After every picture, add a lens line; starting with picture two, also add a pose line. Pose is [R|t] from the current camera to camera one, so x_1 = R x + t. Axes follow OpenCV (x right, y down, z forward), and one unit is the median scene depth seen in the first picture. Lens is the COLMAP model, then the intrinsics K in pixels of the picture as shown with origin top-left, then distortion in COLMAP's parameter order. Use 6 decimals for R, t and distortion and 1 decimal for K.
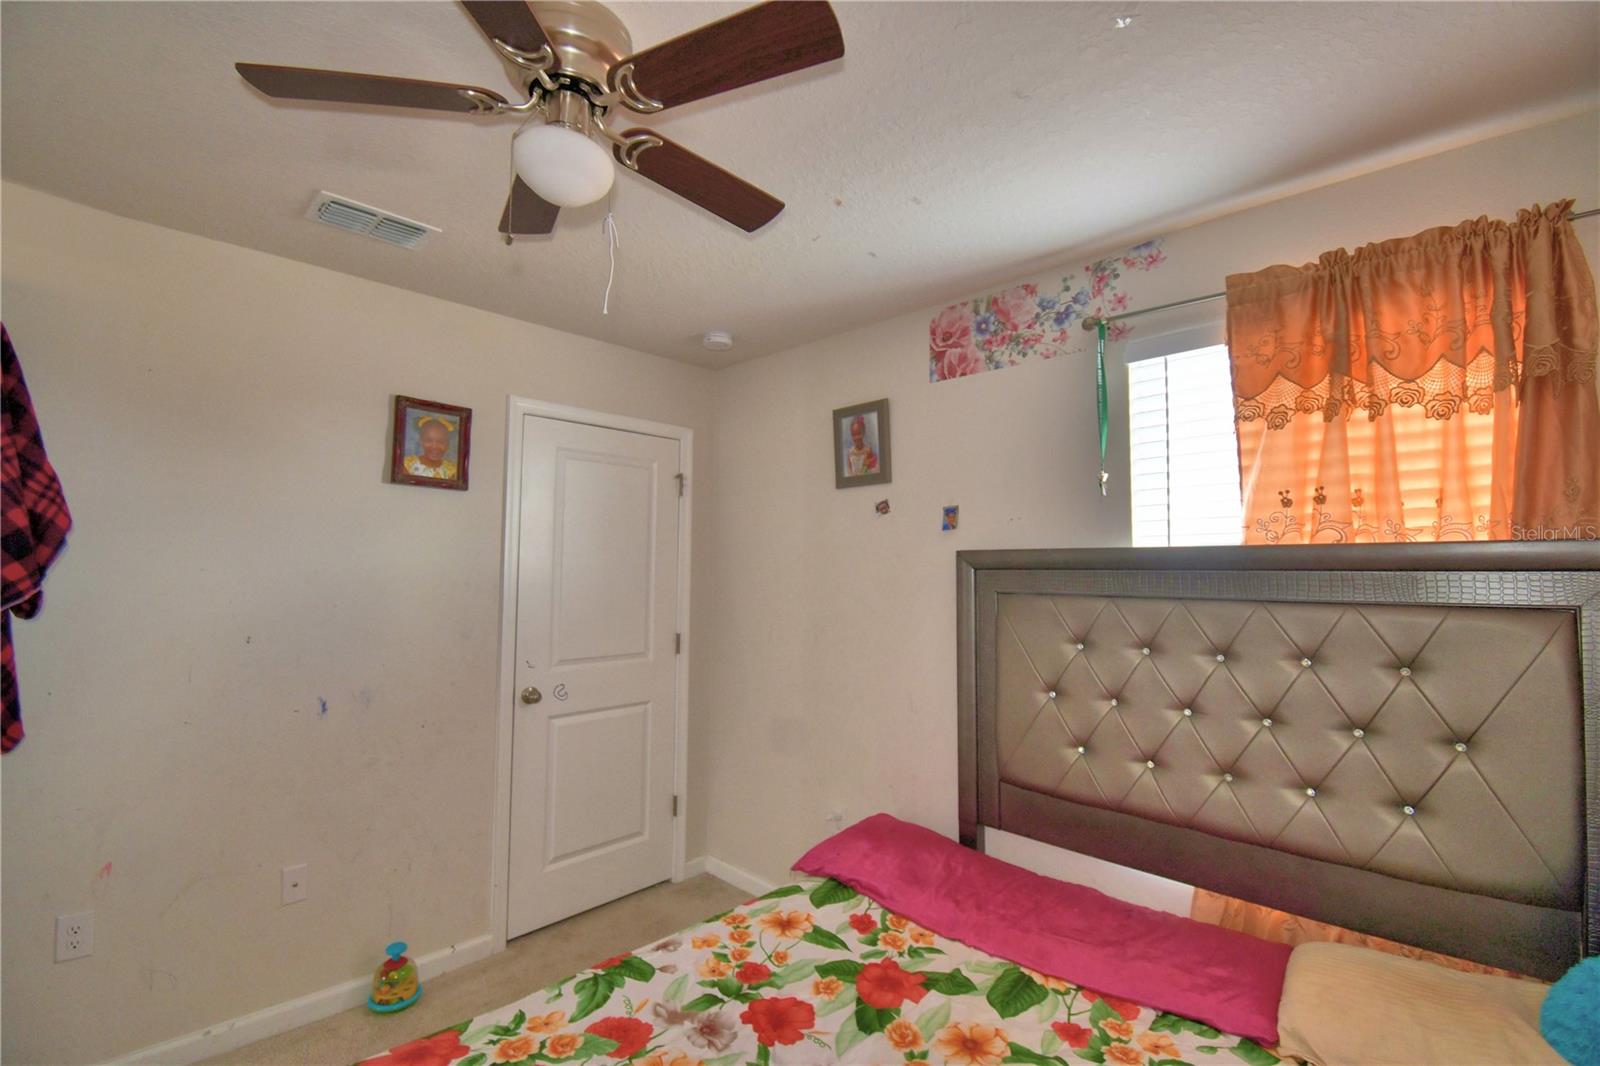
lens RADIAL K [[701.1, 0, 797.9], [0, 701.1, 528.0], [0, 0, 1]] dist [0.019823, -0.026338]
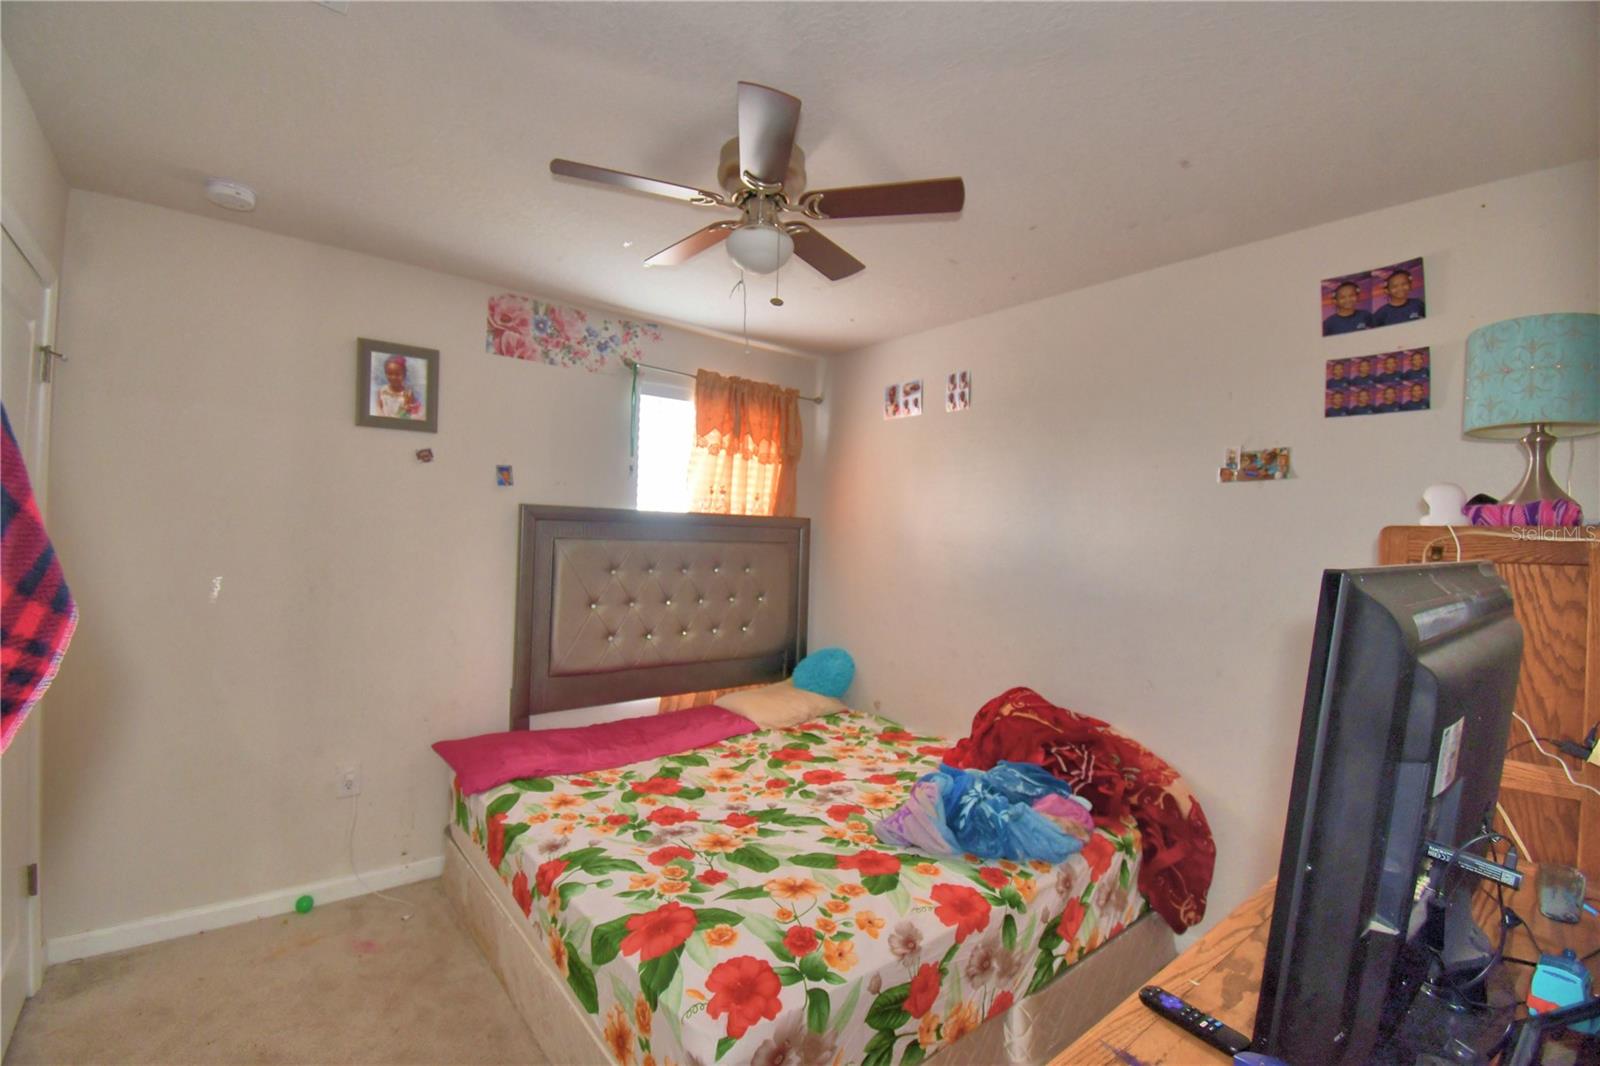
lens RADIAL K [[701.1, 0, 797.9], [0, 701.1, 528.0], [0, 0, 1]] dist [0.019823, -0.026338]
pose [[0.112200, 0.004473, 0.993676, -1.038482], [-0.090085, 0.995918, 0.005688, 0.026543], [-0.989594, -0.090154, 0.112145, 0.418878]]
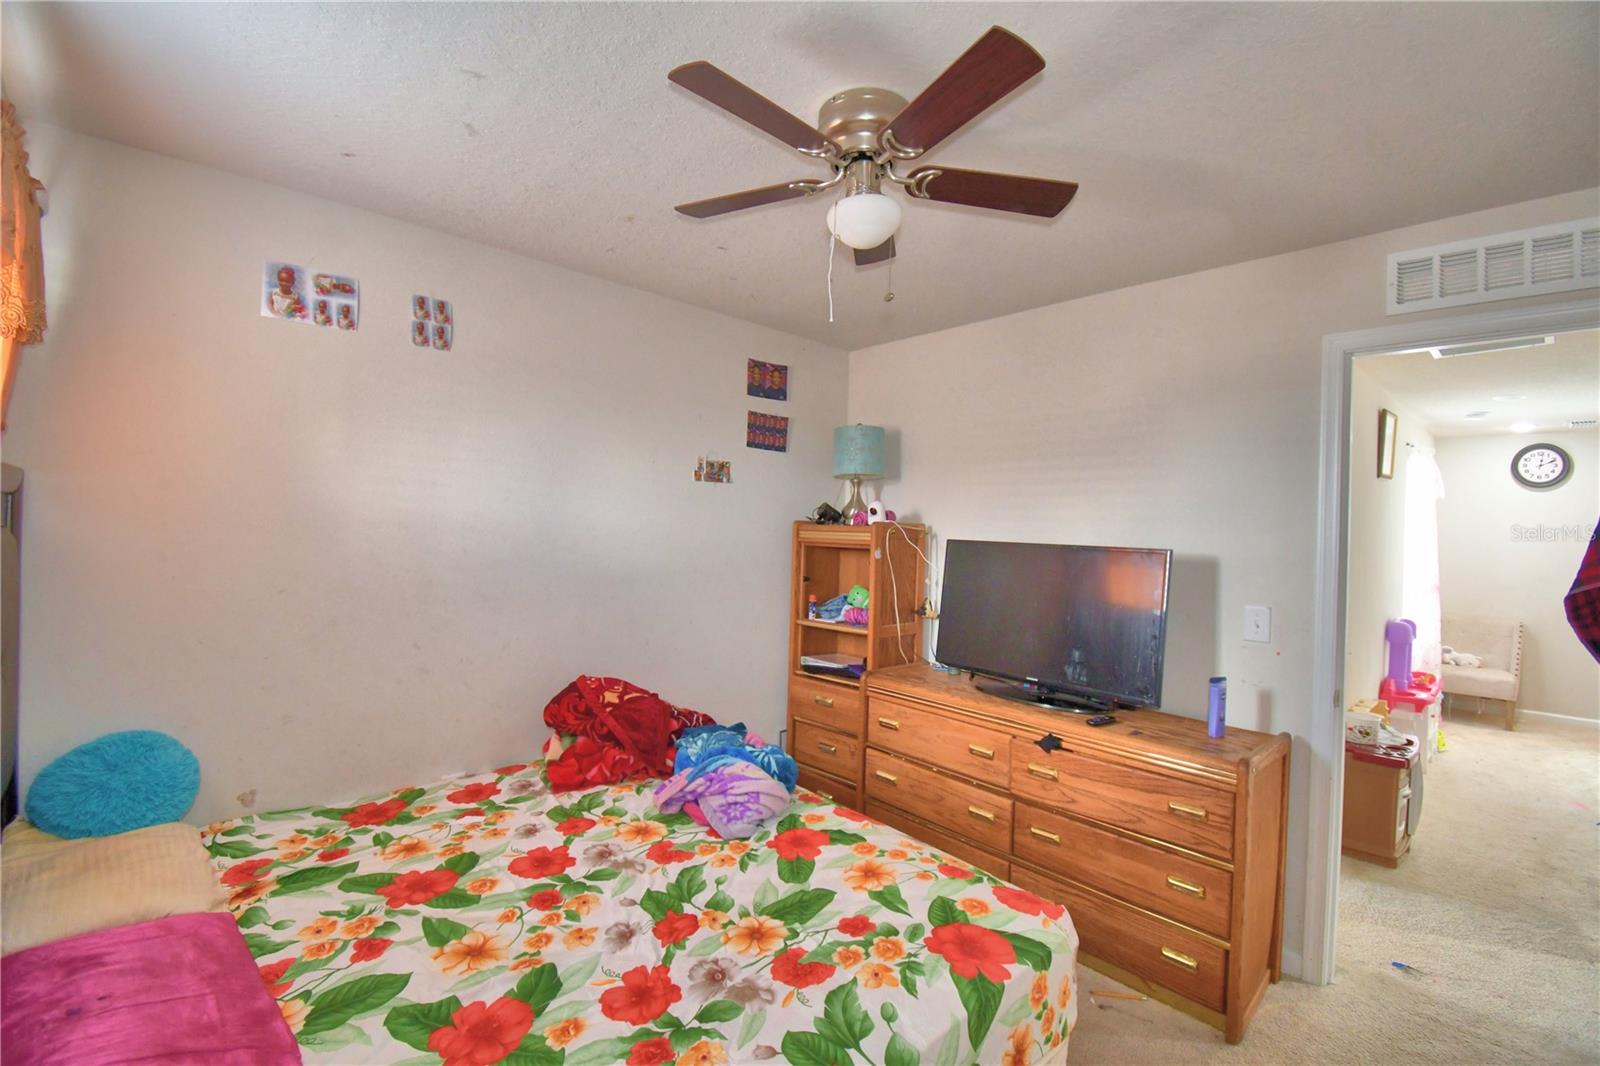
lens RADIAL K [[701.1, 0, 797.9], [0, 701.1, 528.0], [0, 0, 1]] dist [0.019823, -0.026338]
pose [[-0.998035, -0.040080, 0.048154, -0.174712], [-0.043246, 0.996841, -0.066621, 0.090116], [-0.045332, -0.068573, -0.996616, 1.341704]]
